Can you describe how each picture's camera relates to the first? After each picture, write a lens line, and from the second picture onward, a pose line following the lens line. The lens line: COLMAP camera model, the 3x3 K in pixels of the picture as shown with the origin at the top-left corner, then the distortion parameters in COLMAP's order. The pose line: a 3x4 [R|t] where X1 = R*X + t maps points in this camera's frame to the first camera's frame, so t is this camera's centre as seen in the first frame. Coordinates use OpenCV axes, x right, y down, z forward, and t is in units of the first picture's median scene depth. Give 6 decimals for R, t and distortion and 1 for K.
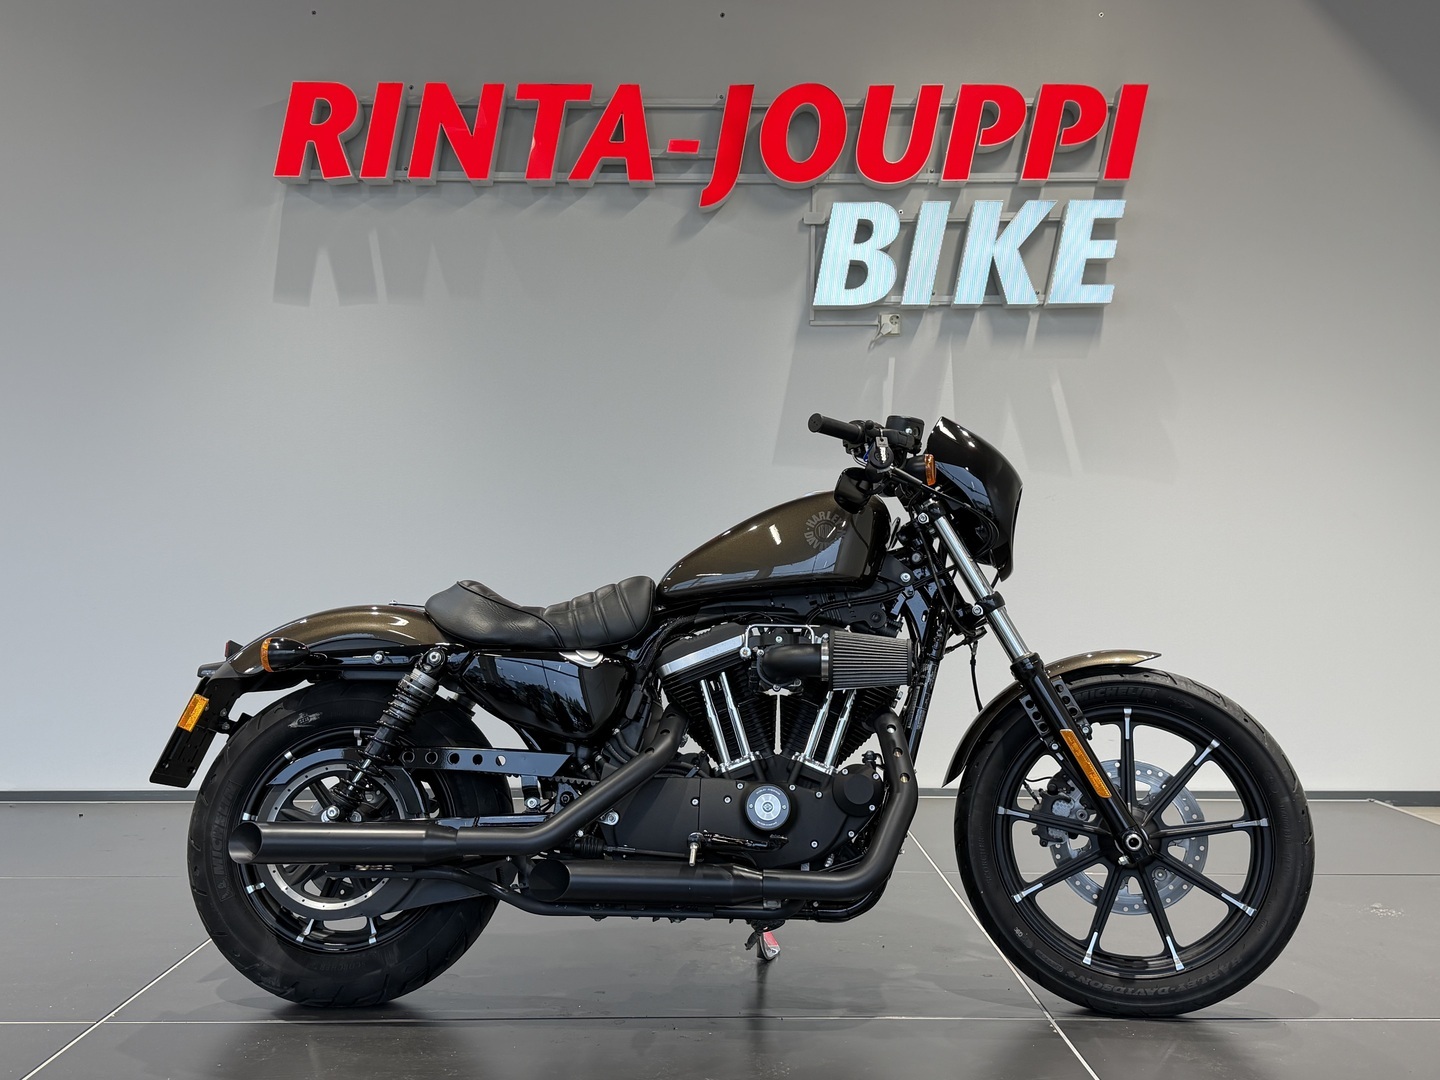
lens RADIAL K [[1403.9, 0, 712.3], [0, 1403.9, 545.6], [0, 0, 1]] dist [0.184512, -0.329939]
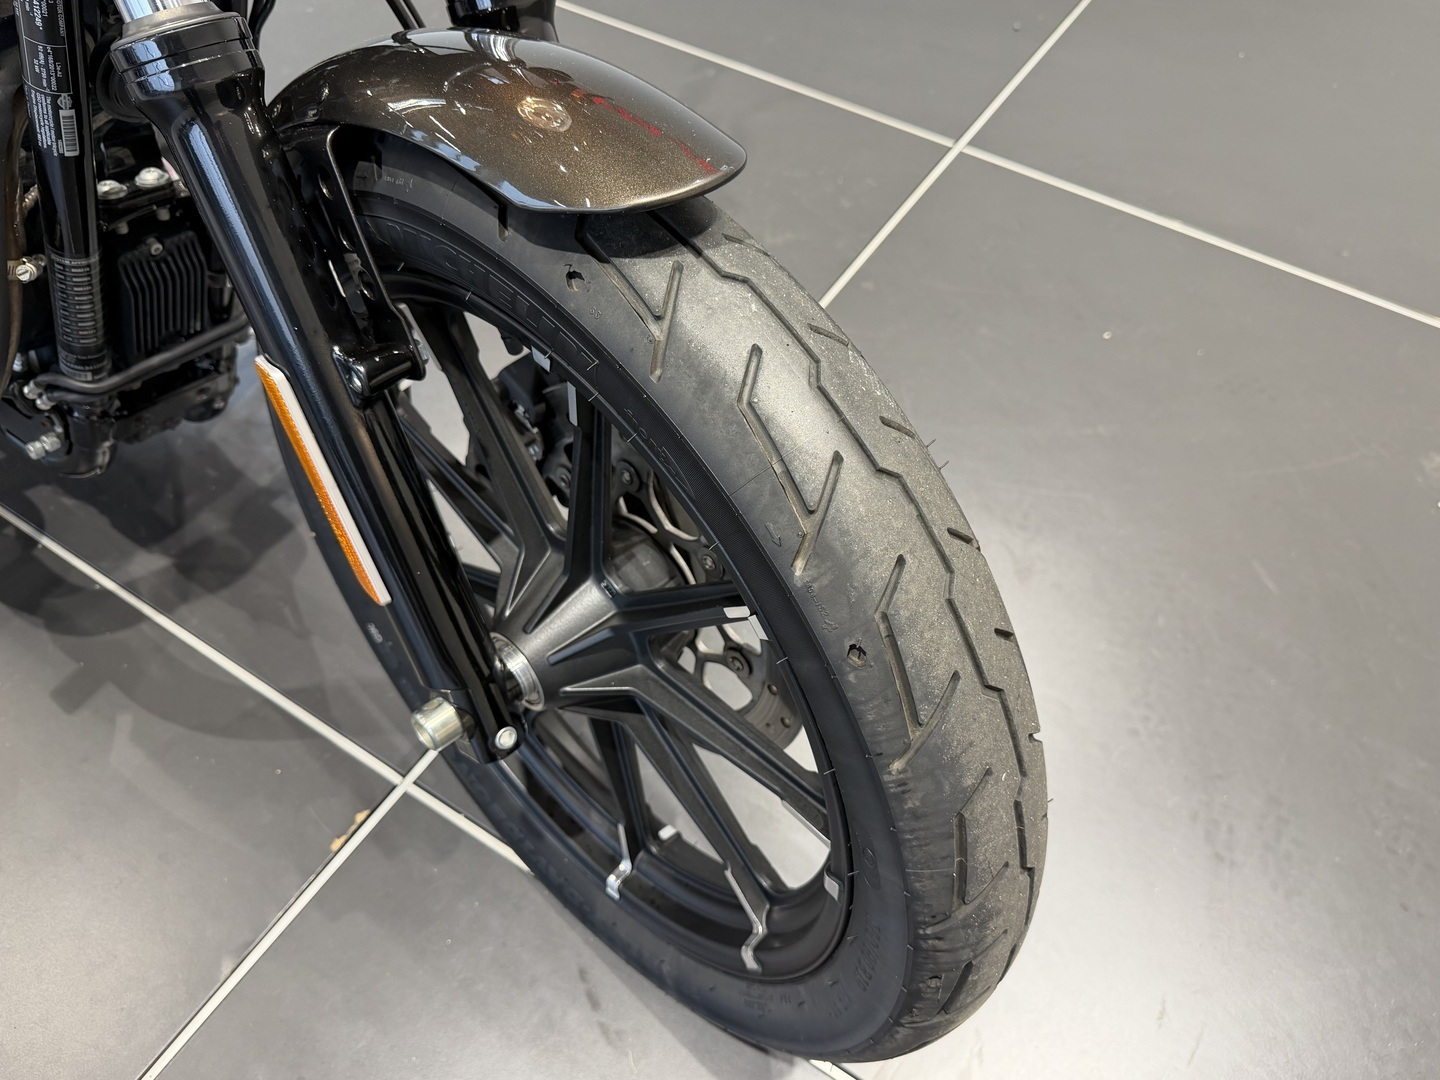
lens RADIAL K [[1059.0, 0, 719.1], [0, 1059.0, 545.8], [0, 0, 1]] dist [0.007891, -0.012305]
pose [[0.841166, 0.446894, -0.304507, 0.385346], [-0.019951, 0.588355, 0.808356, -0.014585], [0.540408, -0.673887, 0.503821, 0.890286]]
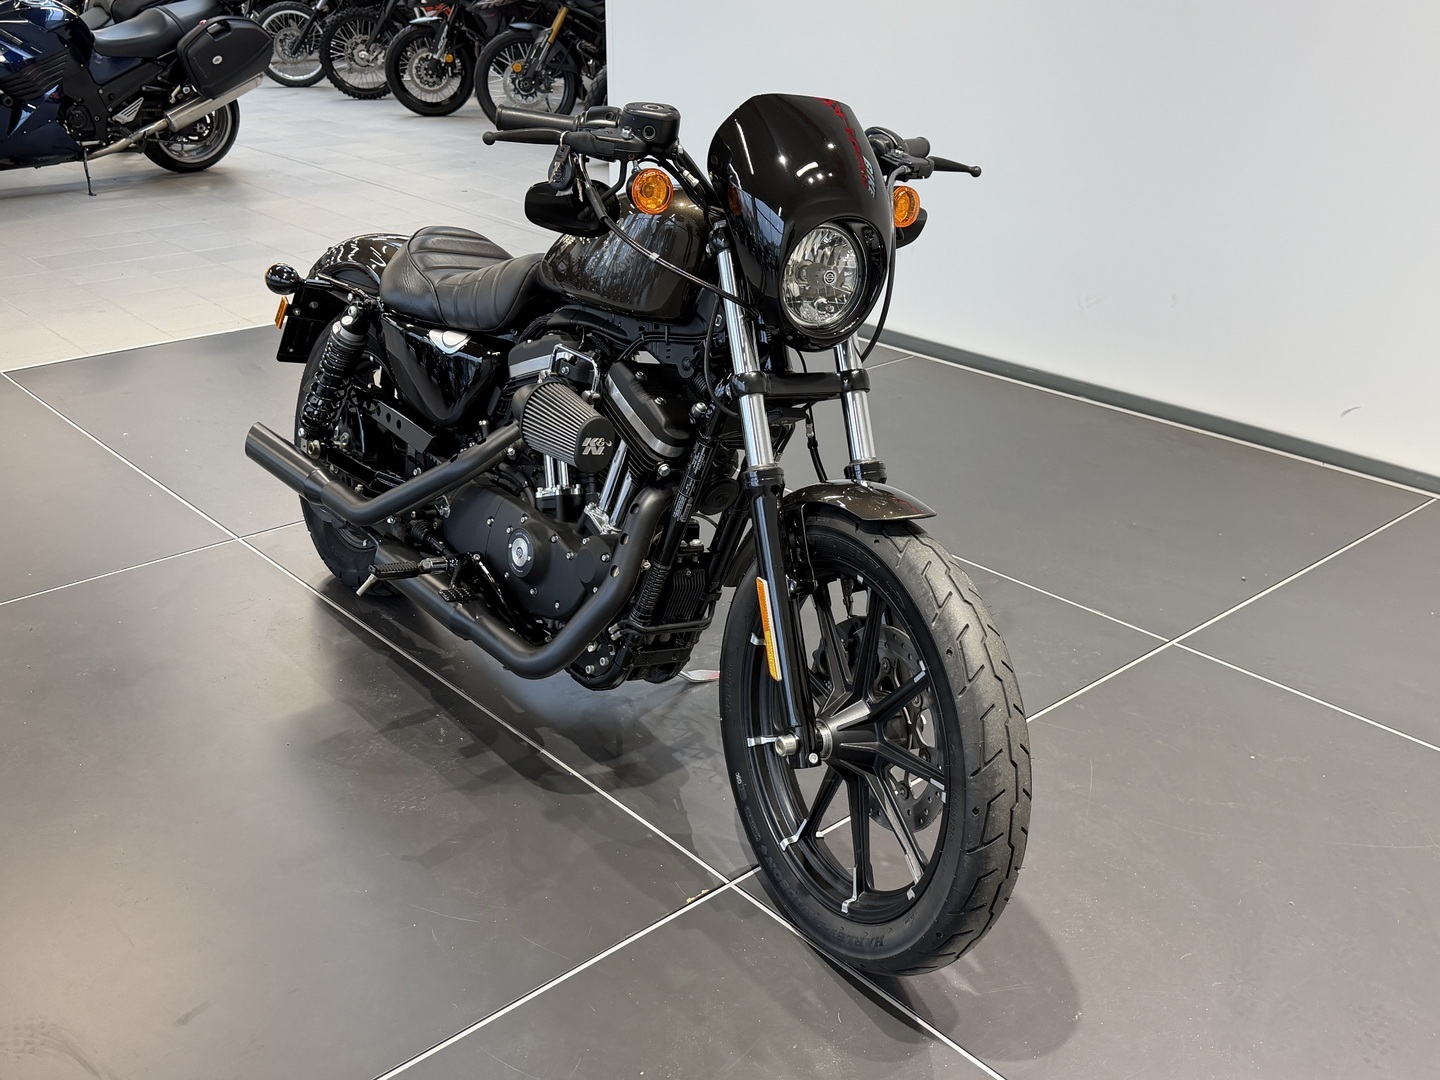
lens RADIAL K [[1403.9, 0, 712.3], [0, 1403.9, 545.6], [0, 0, 1]] dist [0.184512, -0.329939]
pose [[0.651450, 0.308012, -0.693355, 0.710786], [0.010246, 0.910228, 0.413982, -0.183415], [0.758622, -0.276793, 0.589812, 0.535127]]
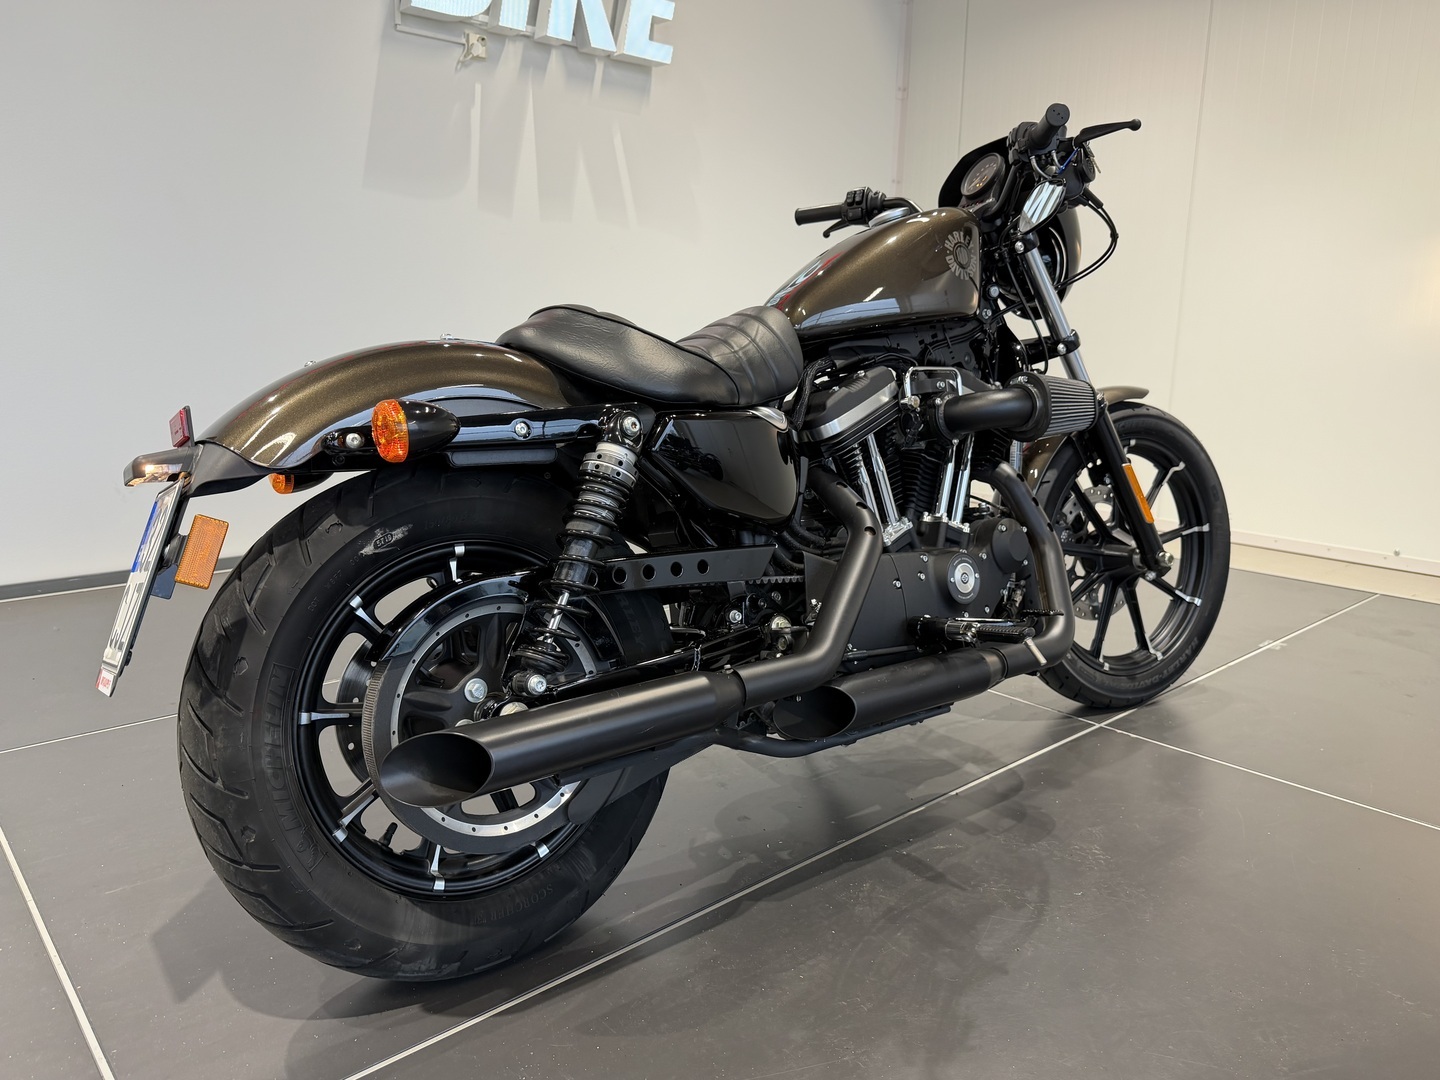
lens RADIAL K [[1029.2, 0, 714.7], [0, 1029.2, 541.5], [0, 0, 1]] dist [0.163345, -0.344136]
pose [[0.744495, -0.120310, 0.656699, -0.473019], [-0.025889, 0.977687, 0.208466, 0.031263], [-0.667126, -0.172203, 0.724768, 0.611600]]
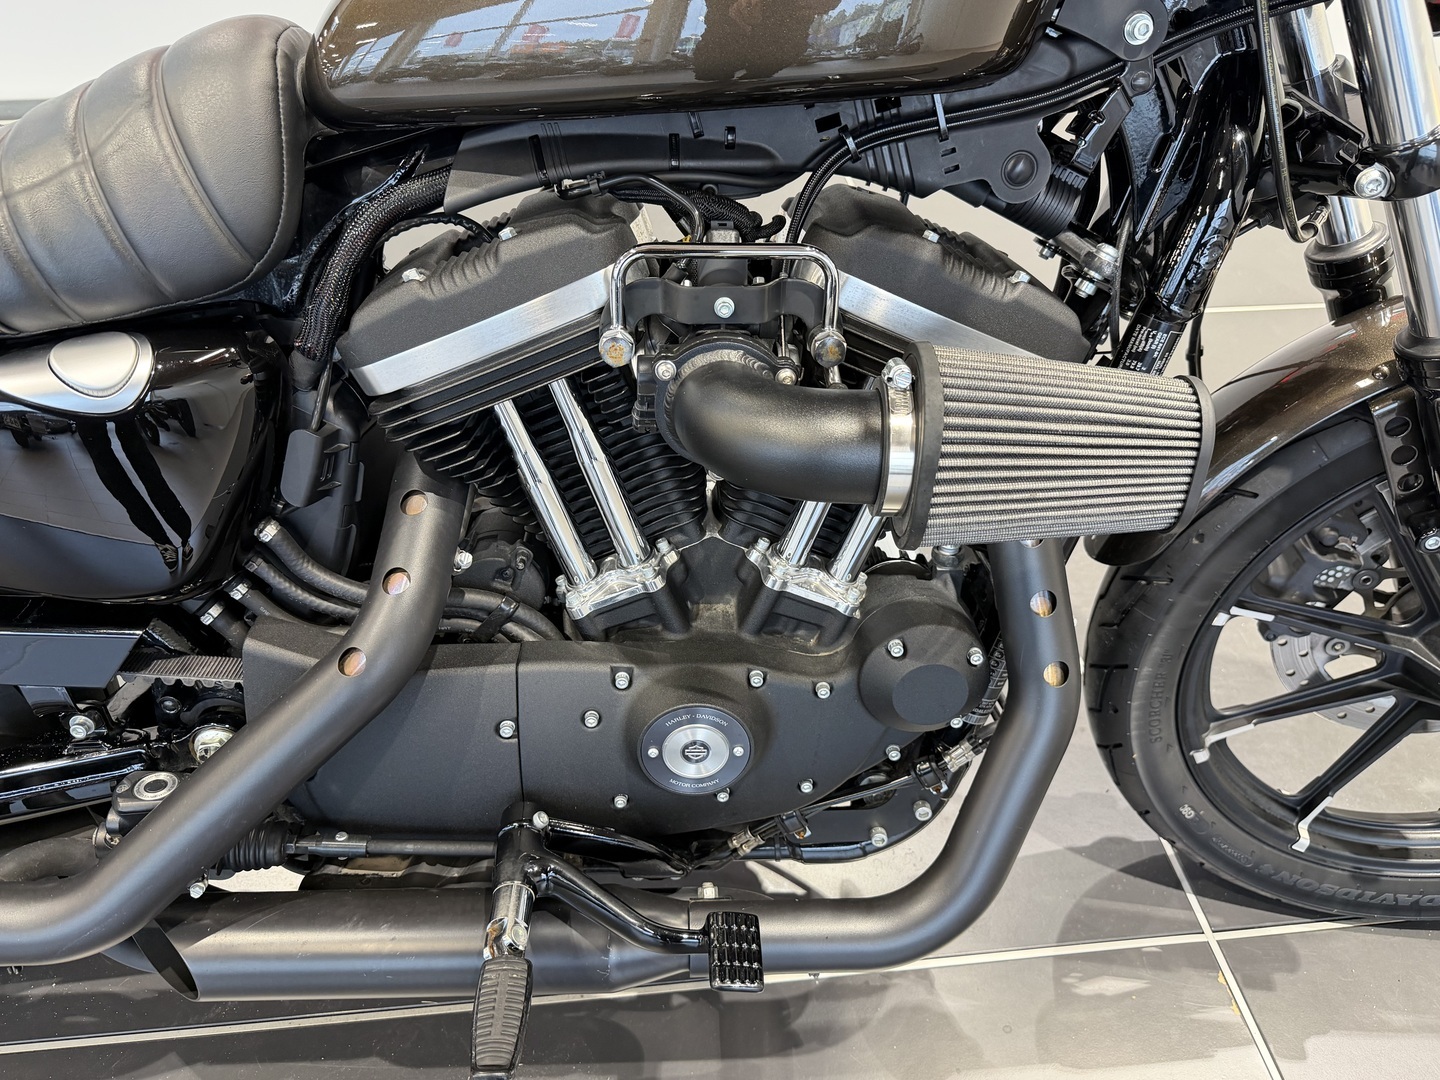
lens RADIAL K [[1059.0, 0, 719.1], [0, 1059.0, 545.8], [0, 0, 1]] dist [0.007891, -0.012305]
pose [[0.995404, -0.058921, 0.075499, 0.025749], [-0.008862, 0.728289, 0.685213, -0.052169], [-0.095359, -0.682733, 0.724419, 0.789155]]
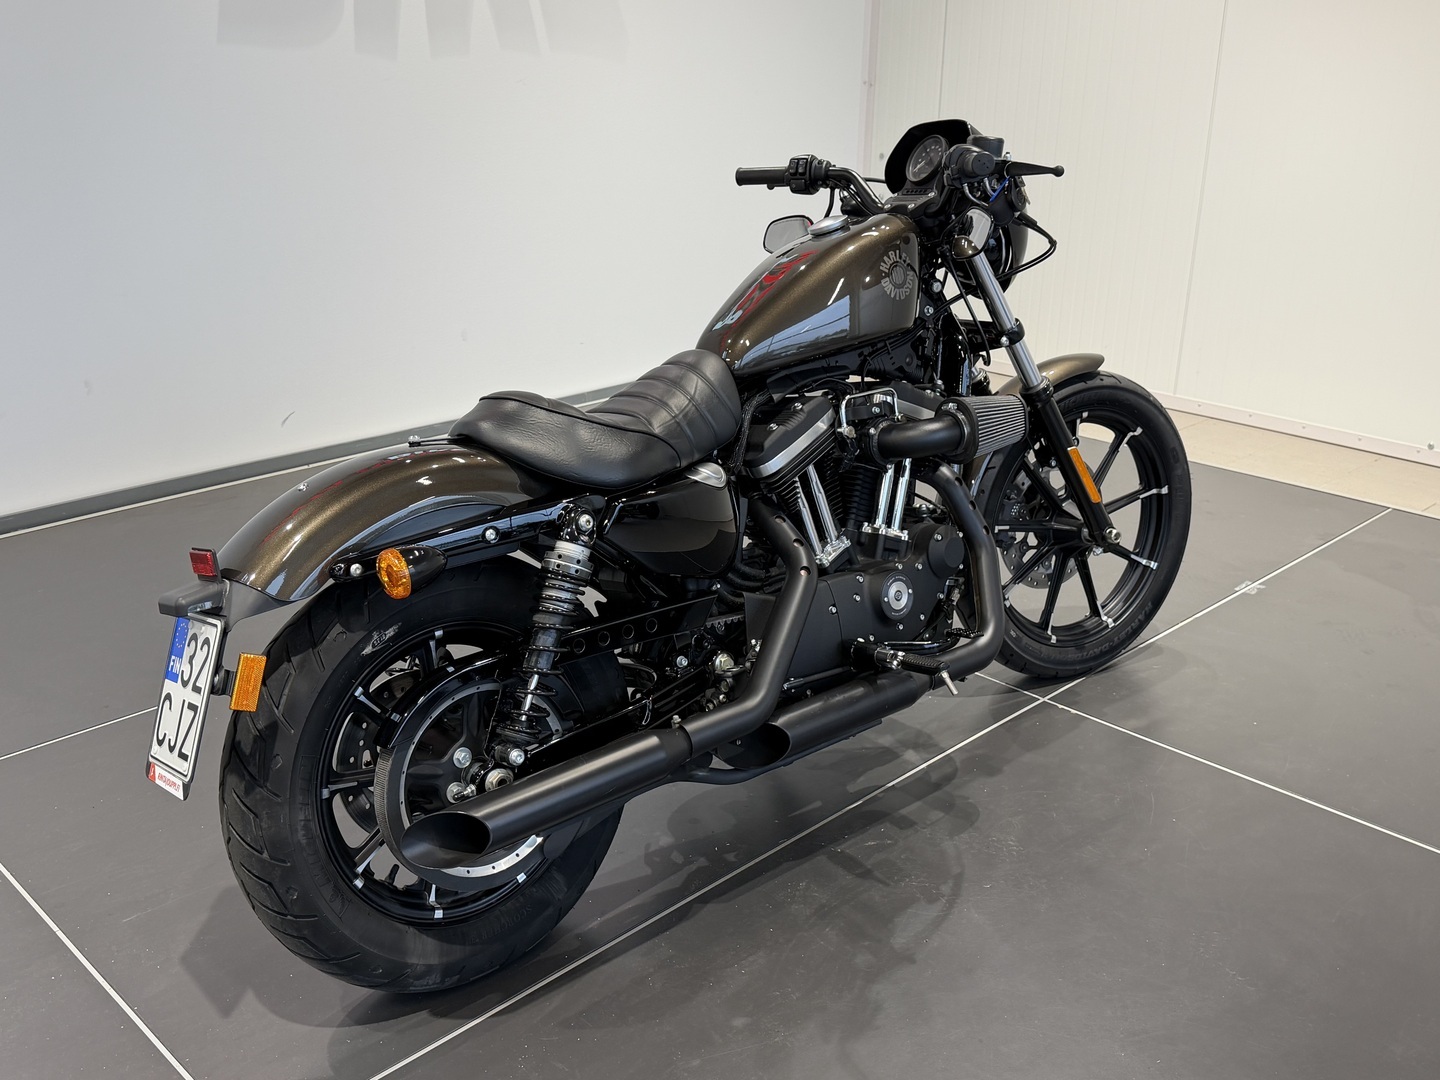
lens RADIAL K [[1403.9, 0, 712.3], [0, 1403.9, 545.6], [0, 0, 1]] dist [0.184512, -0.329939]
pose [[0.715448, -0.243833, 0.654736, -0.615293], [-0.014686, 0.931668, 0.363014, -0.170669], [-0.698511, -0.269333, 0.662979, 0.459300]]
